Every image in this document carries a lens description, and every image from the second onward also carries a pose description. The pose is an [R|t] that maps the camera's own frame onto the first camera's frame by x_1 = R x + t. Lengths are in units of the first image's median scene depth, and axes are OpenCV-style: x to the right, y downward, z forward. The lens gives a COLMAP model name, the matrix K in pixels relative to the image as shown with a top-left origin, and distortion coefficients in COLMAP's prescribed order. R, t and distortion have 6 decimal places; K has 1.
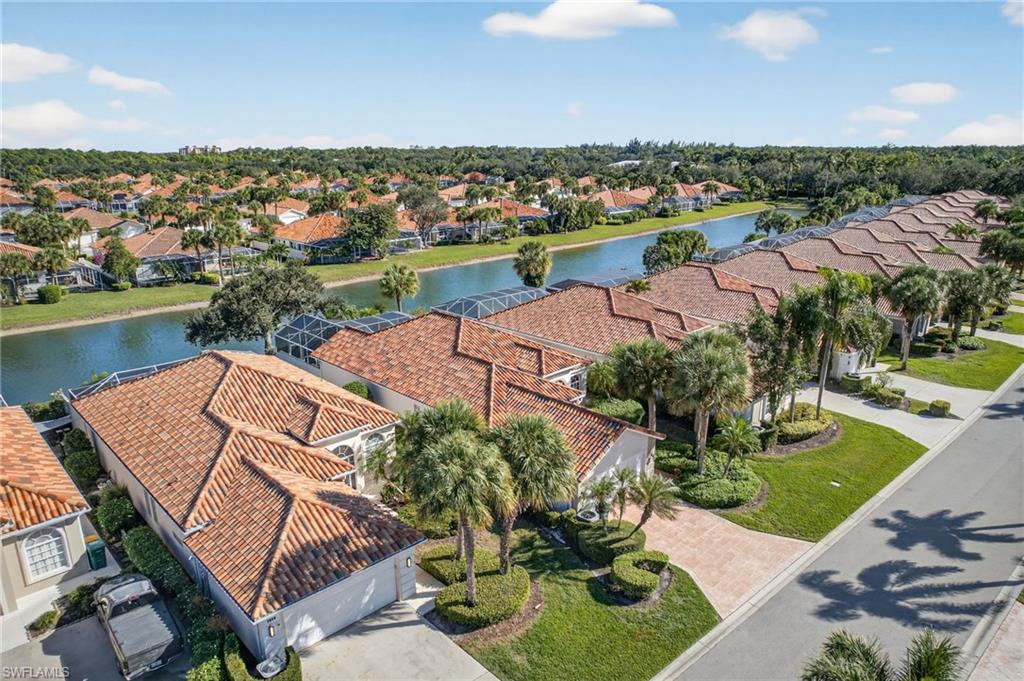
lens RADIAL K [[686.2, 0, 507.3], [0, 686.2, 341.2], [0, 0, 1]] dist [-0.024867, 0.025591]
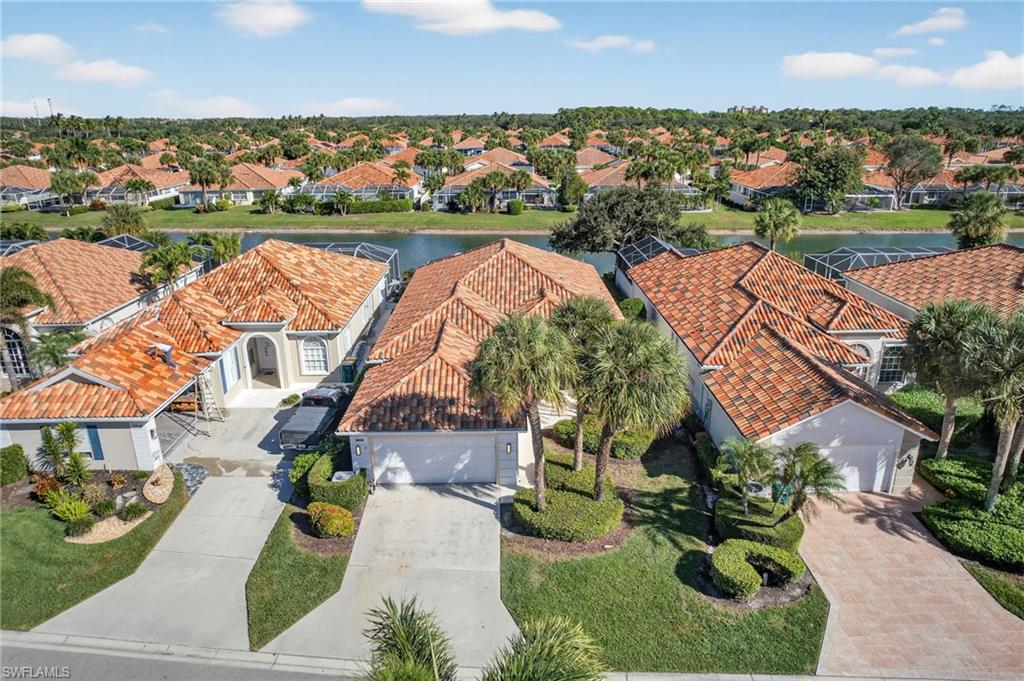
lens RADIAL K [[686.2, 0, 508.5], [0, 686.2, 346.2], [0, 0, 1]] dist [-0.024867, 0.025591]
pose [[0.730223, 0.225949, -0.644765, 0.401026], [-0.191941, 0.973568, 0.123793, 0.057289], [0.655693, 0.033360, 0.754290, 0.242198]]
